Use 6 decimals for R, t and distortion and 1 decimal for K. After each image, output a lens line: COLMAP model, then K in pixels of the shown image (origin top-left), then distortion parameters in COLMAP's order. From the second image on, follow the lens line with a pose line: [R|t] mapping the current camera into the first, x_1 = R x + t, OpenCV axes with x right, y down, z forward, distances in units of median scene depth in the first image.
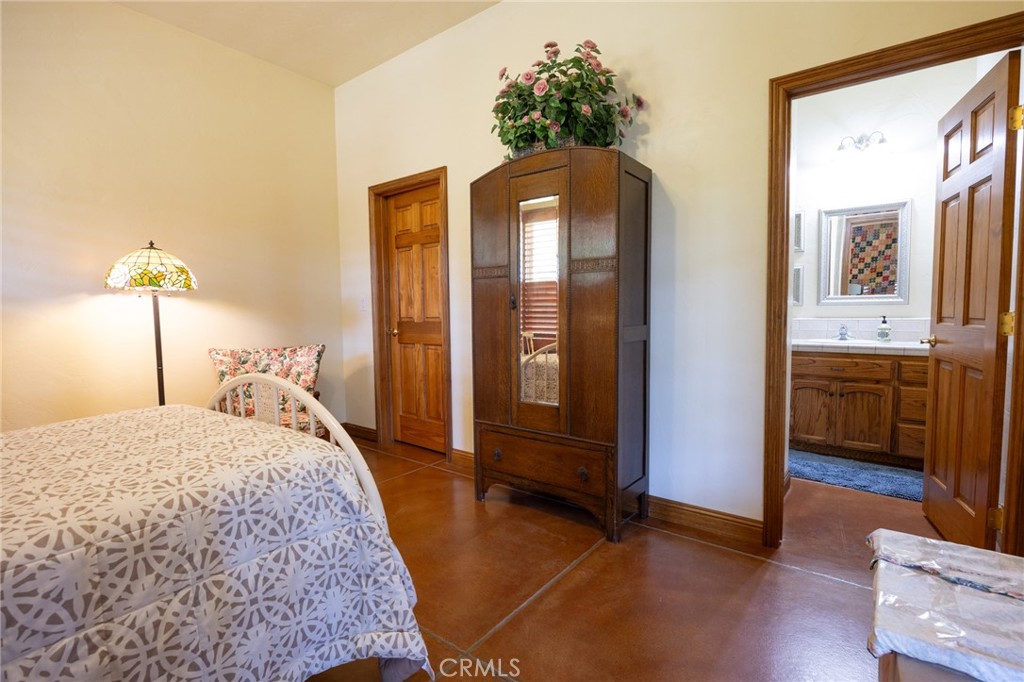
lens RADIAL K [[480.4, 0, 512.0], [0, 480.4, 341.0], [0, 0, 1]] dist [-0.010089, 0.000093]
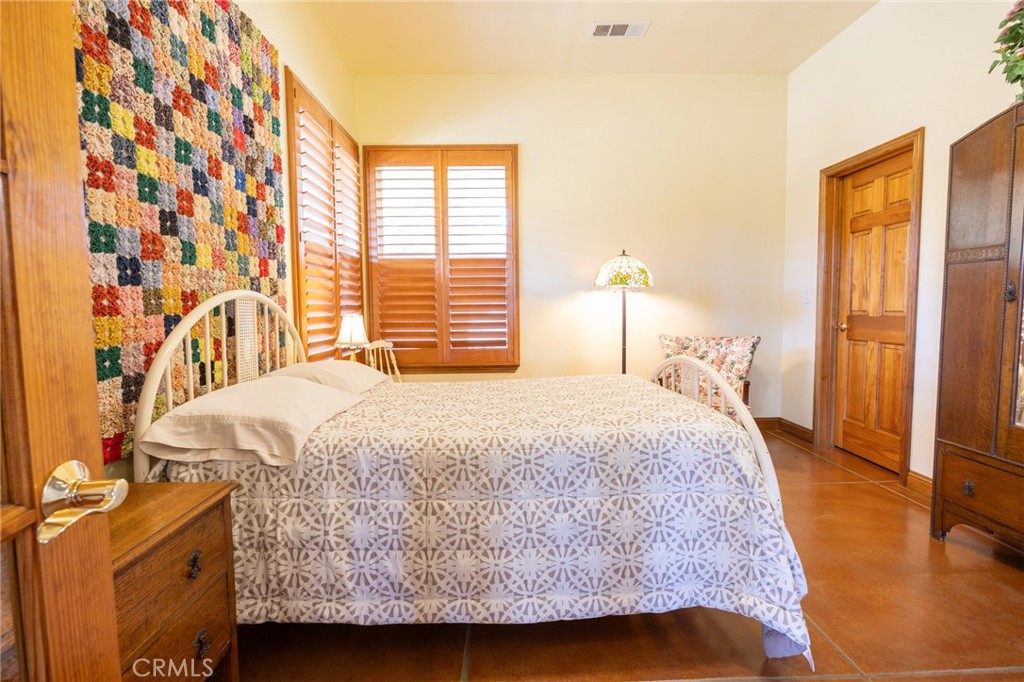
lens RADIAL K [[480.4, 0, 512.0], [0, 480.4, 341.0], [0, 0, 1]] dist [-0.010089, 0.000093]
pose [[0.632834, 0.061115, -0.771871, 0.150616], [-0.046797, 0.998077, 0.040657, 0.001556], [0.772872, 0.010392, 0.634477, -0.126101]]
